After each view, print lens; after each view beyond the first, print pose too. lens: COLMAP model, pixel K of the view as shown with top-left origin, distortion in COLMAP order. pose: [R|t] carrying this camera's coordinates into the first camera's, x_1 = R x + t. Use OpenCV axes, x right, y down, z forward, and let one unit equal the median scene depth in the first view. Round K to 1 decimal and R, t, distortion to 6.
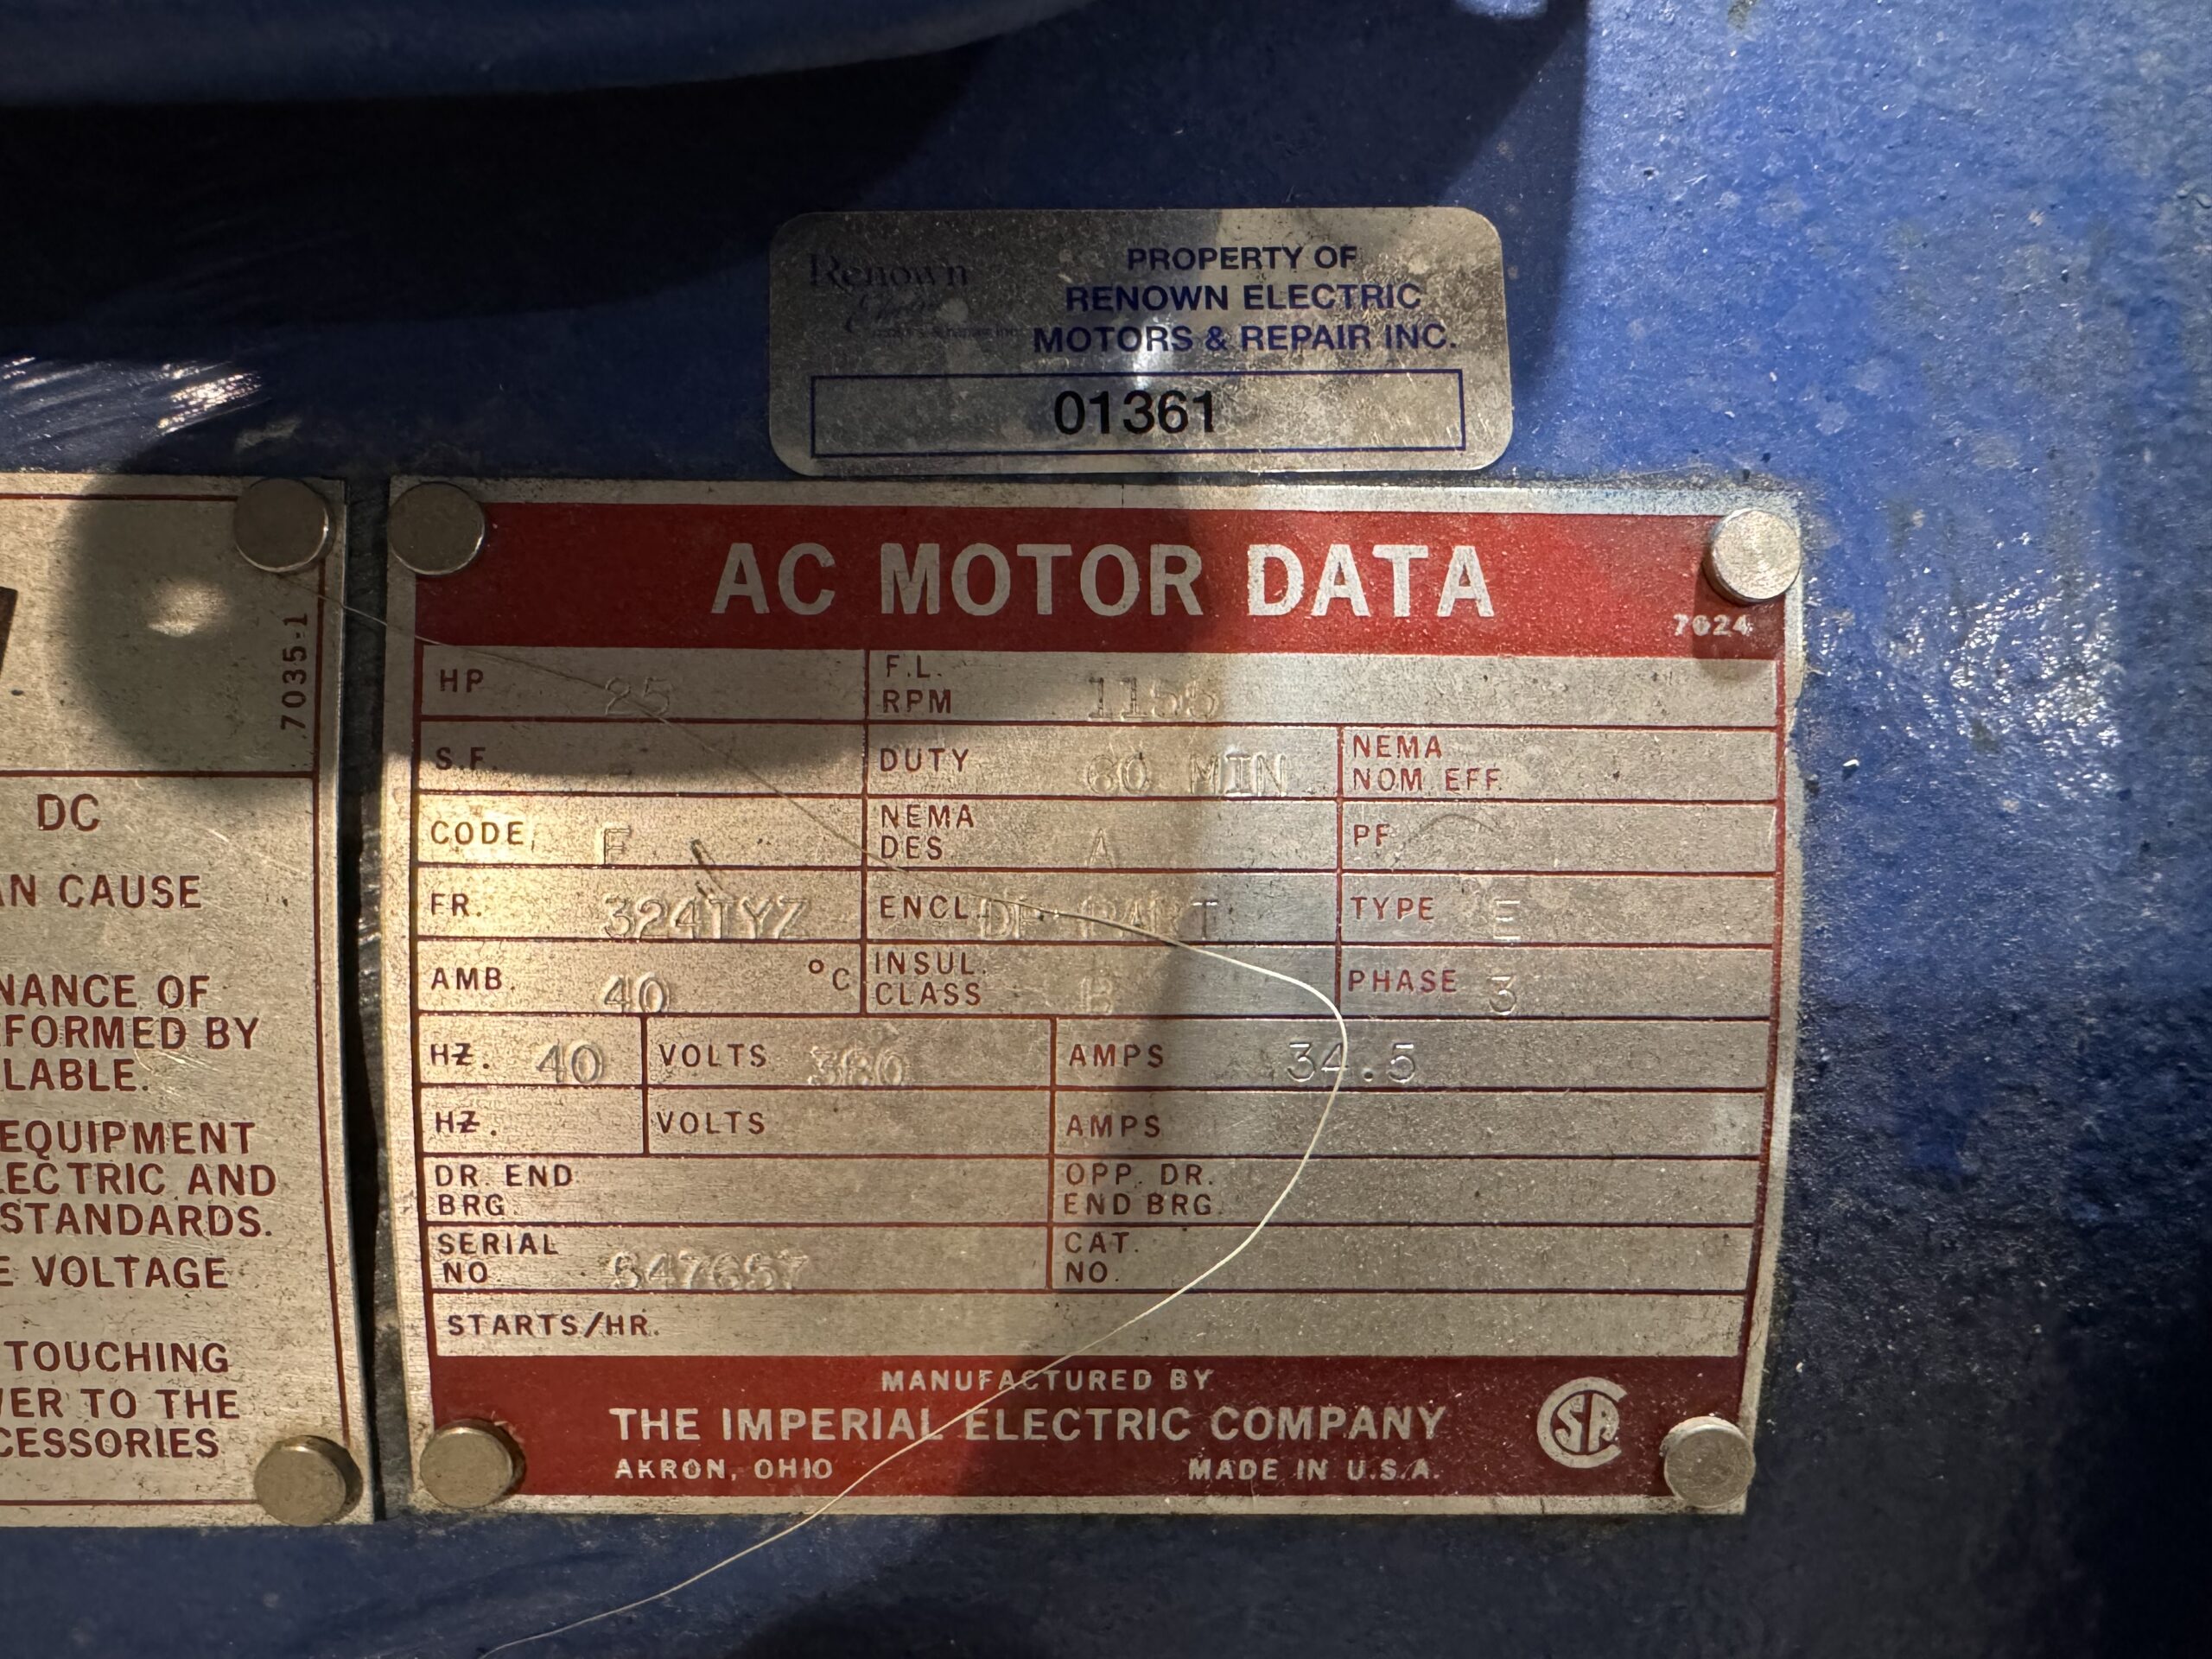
lens RADIAL K [[1564.7, 0, 1087.8], [0, 1564.7, 834.3], [0, 0, 1]] dist [-0.004933, -0.002030]
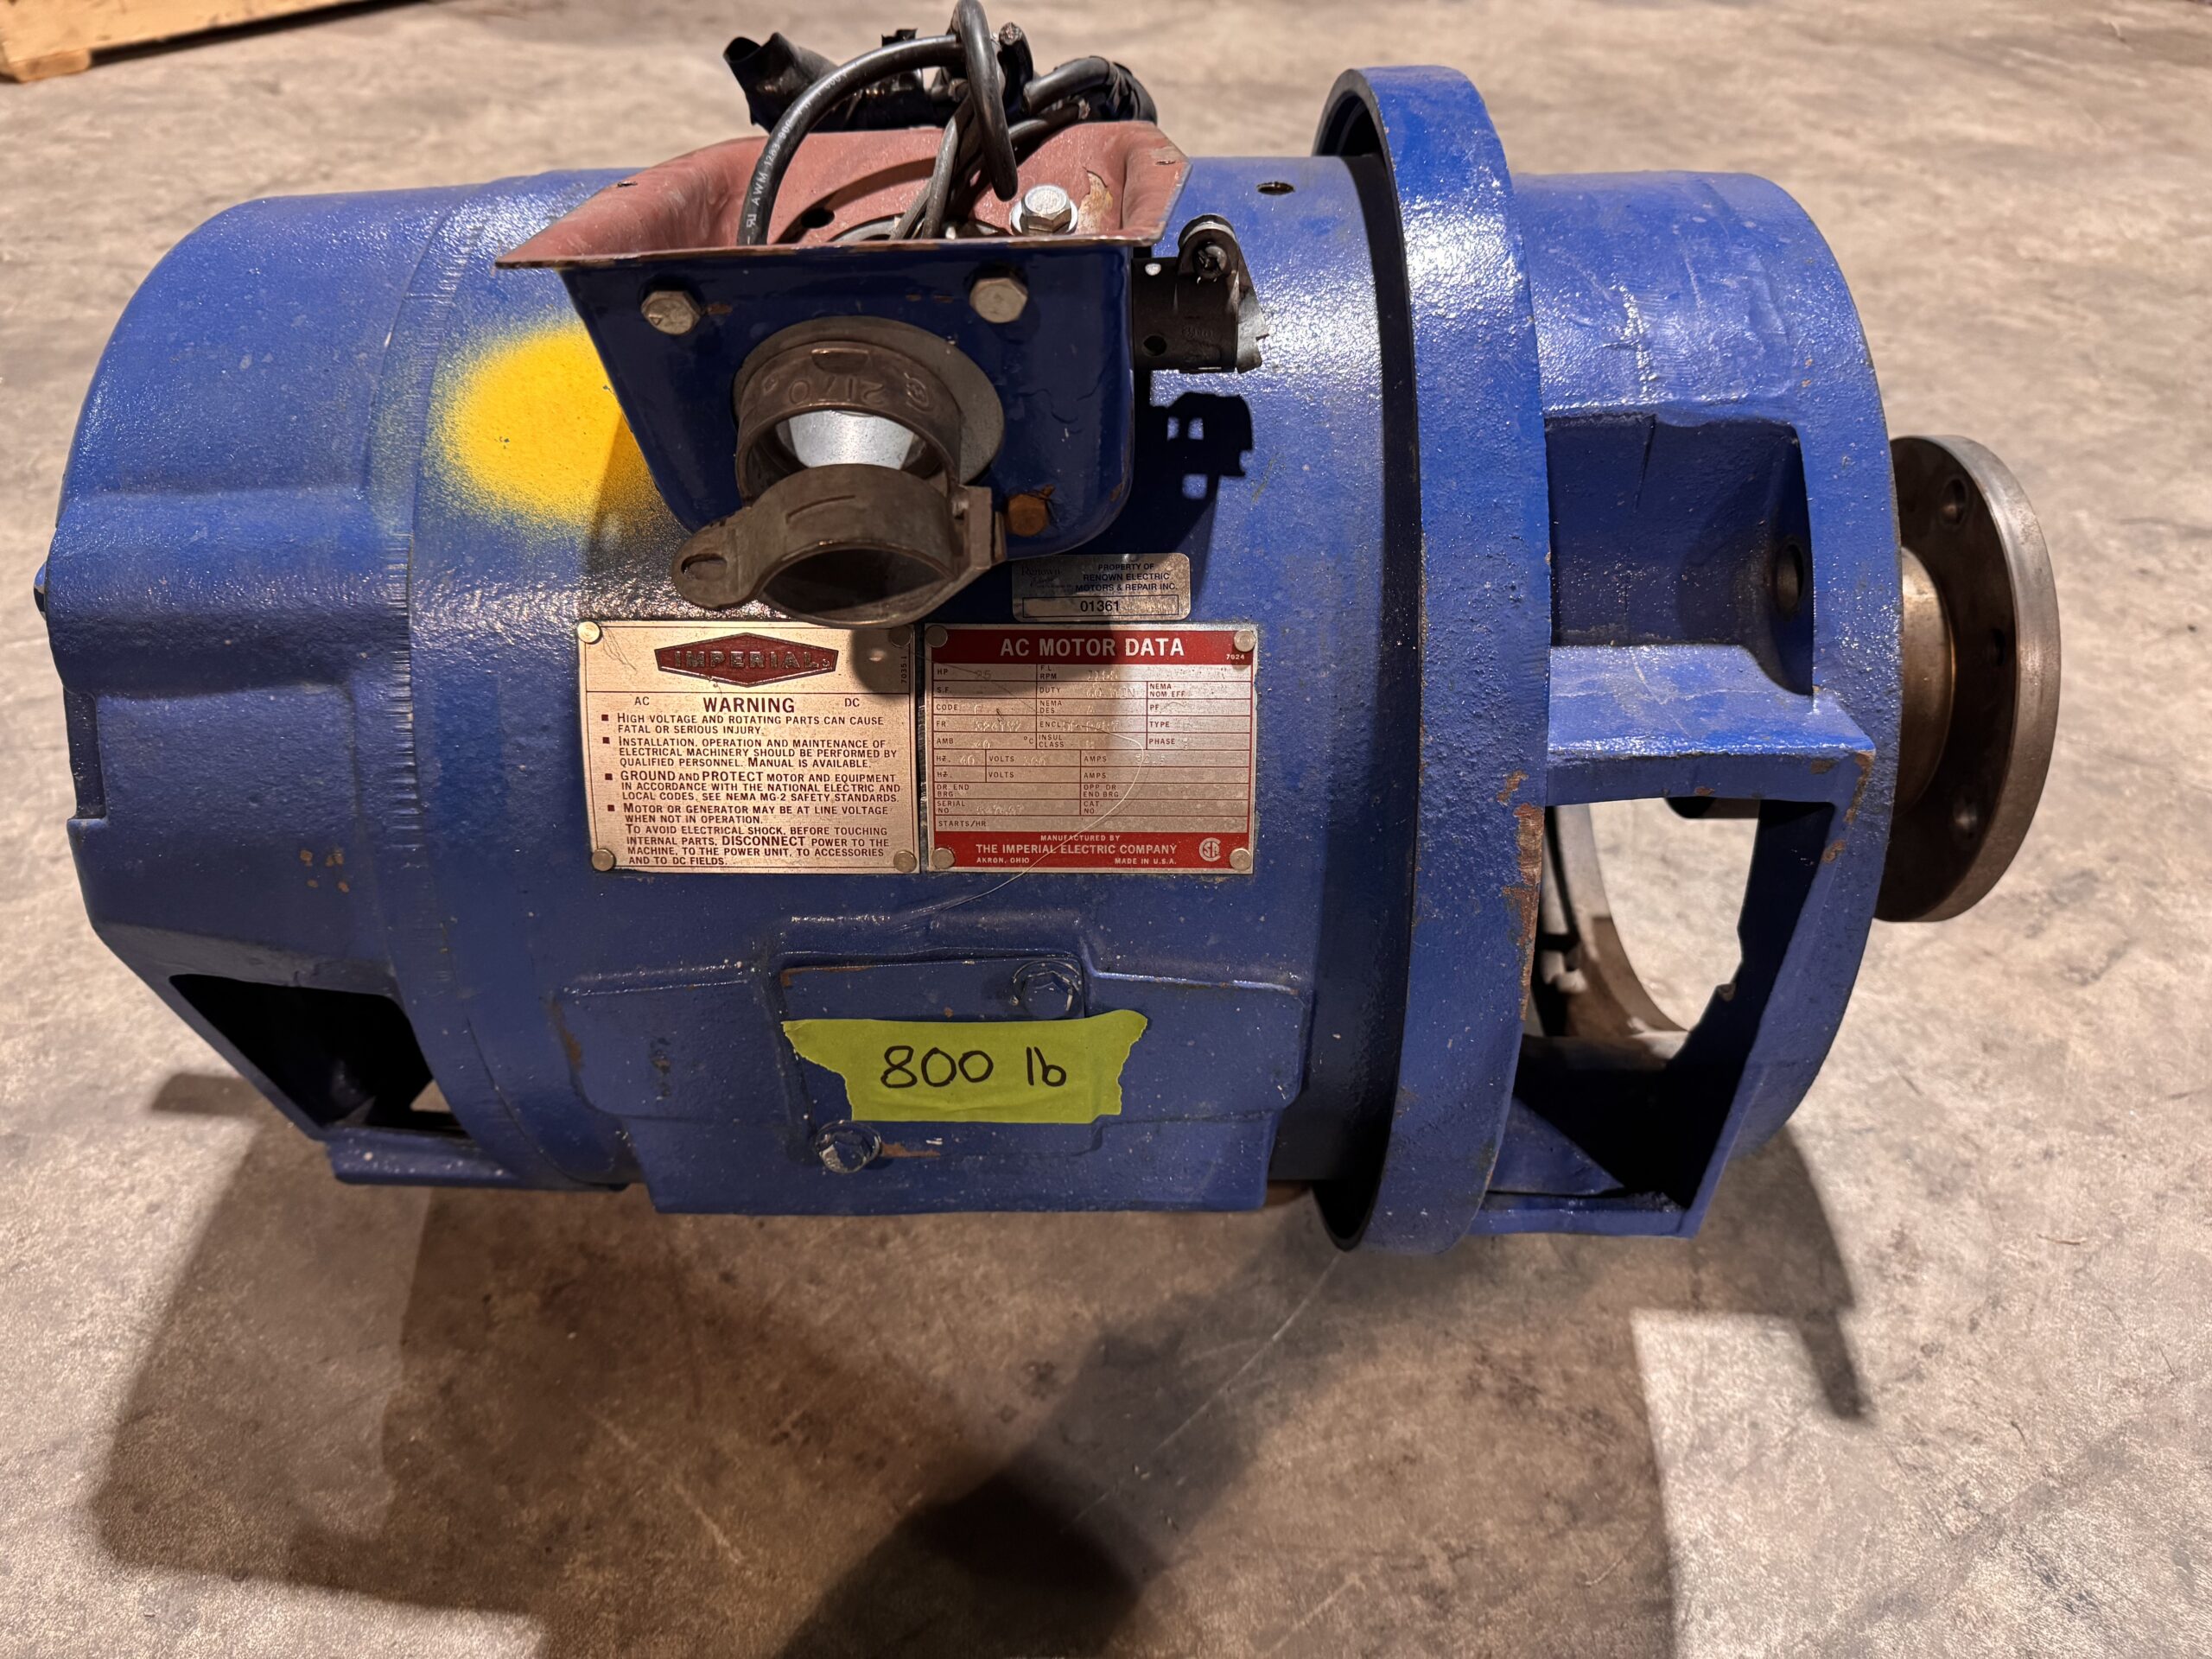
lens RADIAL K [[1564.7, 0, 1108.5], [0, 1564.7, 813.1], [0, 0, 1]] dist [-0.004933, -0.002030]
pose [[0.998468, 0.000852, -0.055327, 0.286224], [0.003373, 0.997085, 0.076229, -0.035647], [0.055231, -0.076299, 0.995554, -3.216521]]
